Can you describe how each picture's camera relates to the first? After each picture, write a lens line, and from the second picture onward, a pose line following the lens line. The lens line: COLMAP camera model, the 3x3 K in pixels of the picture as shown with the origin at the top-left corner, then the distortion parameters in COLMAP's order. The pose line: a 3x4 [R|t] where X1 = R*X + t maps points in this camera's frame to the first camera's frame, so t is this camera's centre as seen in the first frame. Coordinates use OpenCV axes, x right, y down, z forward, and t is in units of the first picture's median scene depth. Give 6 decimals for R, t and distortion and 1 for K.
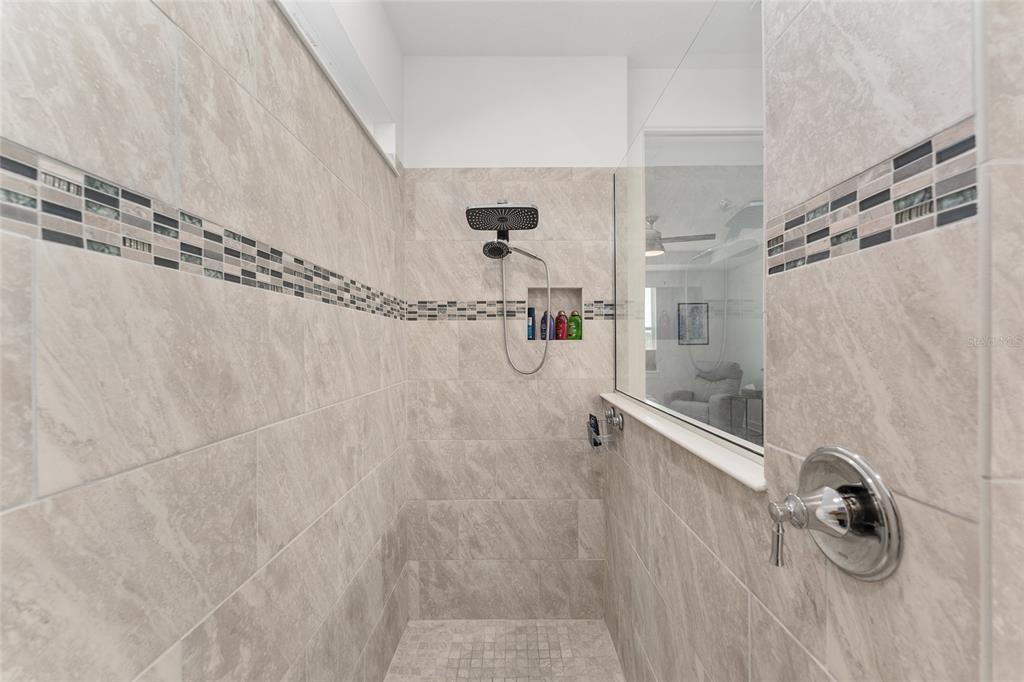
lens RADIAL K [[408.5, 0, 514.3], [0, 408.5, 334.8], [0, 0, 1]] dist [-0.000494, -0.001098]
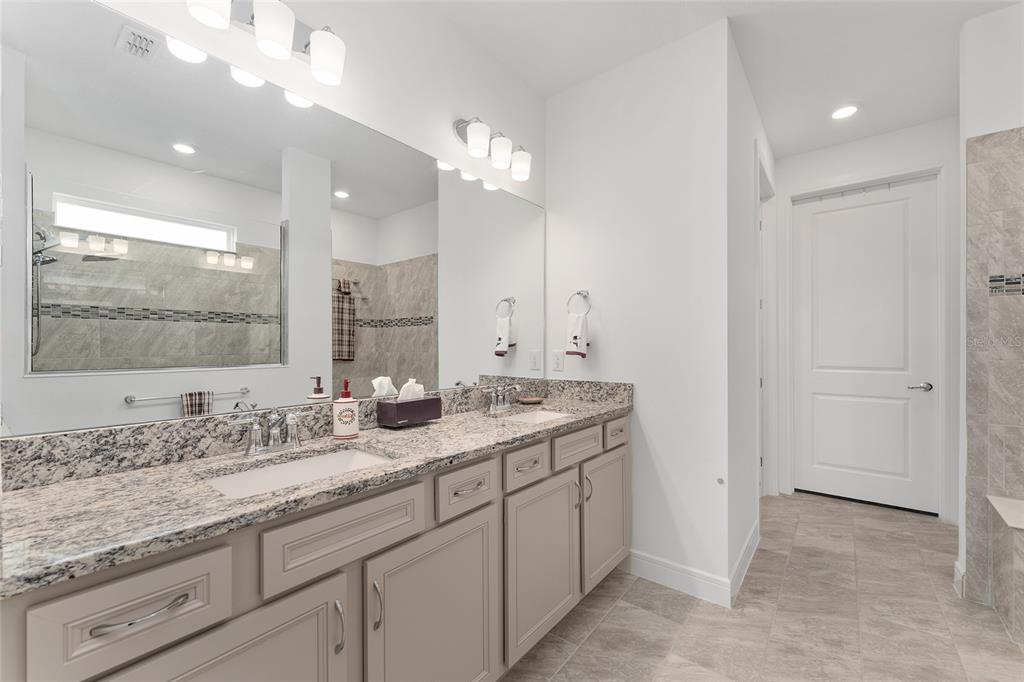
lens RADIAL K [[408.5, 0, 516.1], [0, 408.5, 344.3], [0, 0, 1]] dist [-0.000494, -0.001098]
pose [[-0.618650, -0.003872, -0.785657, 2.131421], [0.014280, 0.999767, -0.016172, 0.181381], [0.785537, -0.021223, -0.618451, 4.850710]]
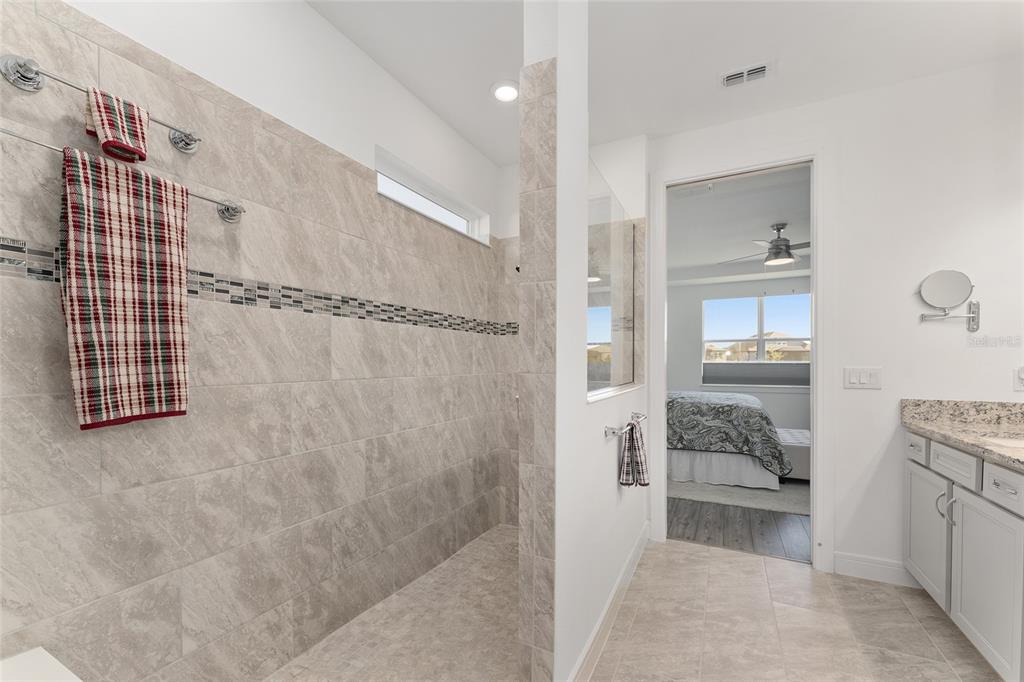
lens RADIAL K [[408.5, 0, 510.5], [0, 408.5, 343.8], [0, 0, 1]] dist [-0.000494, -0.001098]
pose [[0.891721, -0.016365, -0.452290, 1.000629], [0.008167, 0.999765, -0.020071, 0.061828], [0.452512, 0.014204, 0.891645, -0.808385]]
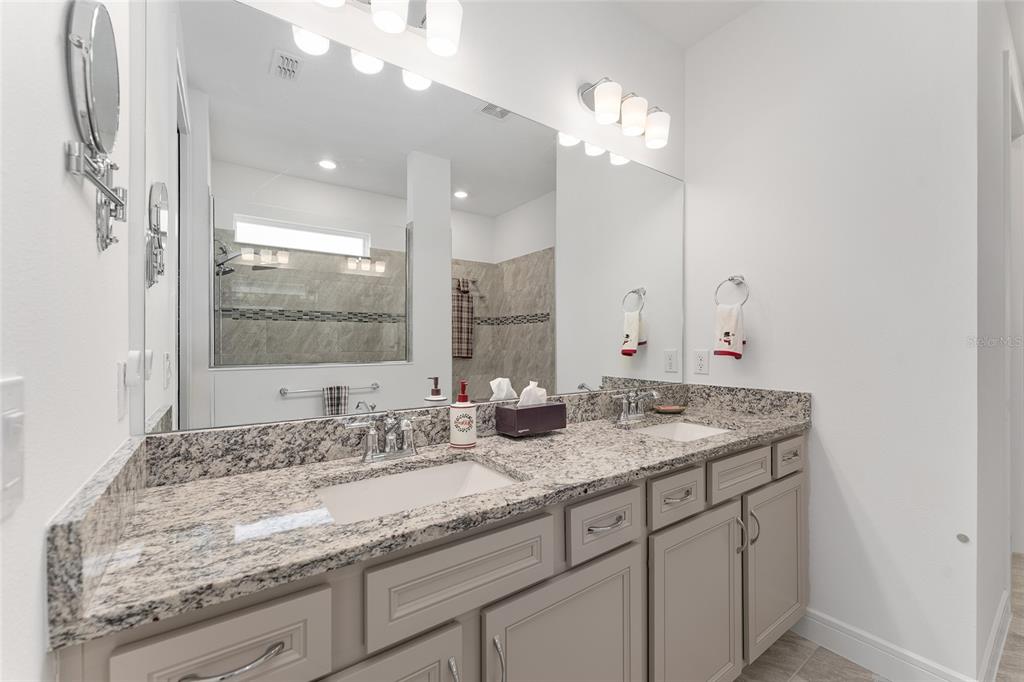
lens RADIAL K [[408.5, 0, 514.8], [0, 408.5, 343.1], [0, 0, 1]] dist [-0.000494, -0.001098]
pose [[-0.808689, -0.002188, -0.588233, 1.986133], [0.009422, 0.999817, -0.016671, 0.174521], [0.588161, -0.019024, -0.808520, 4.608687]]
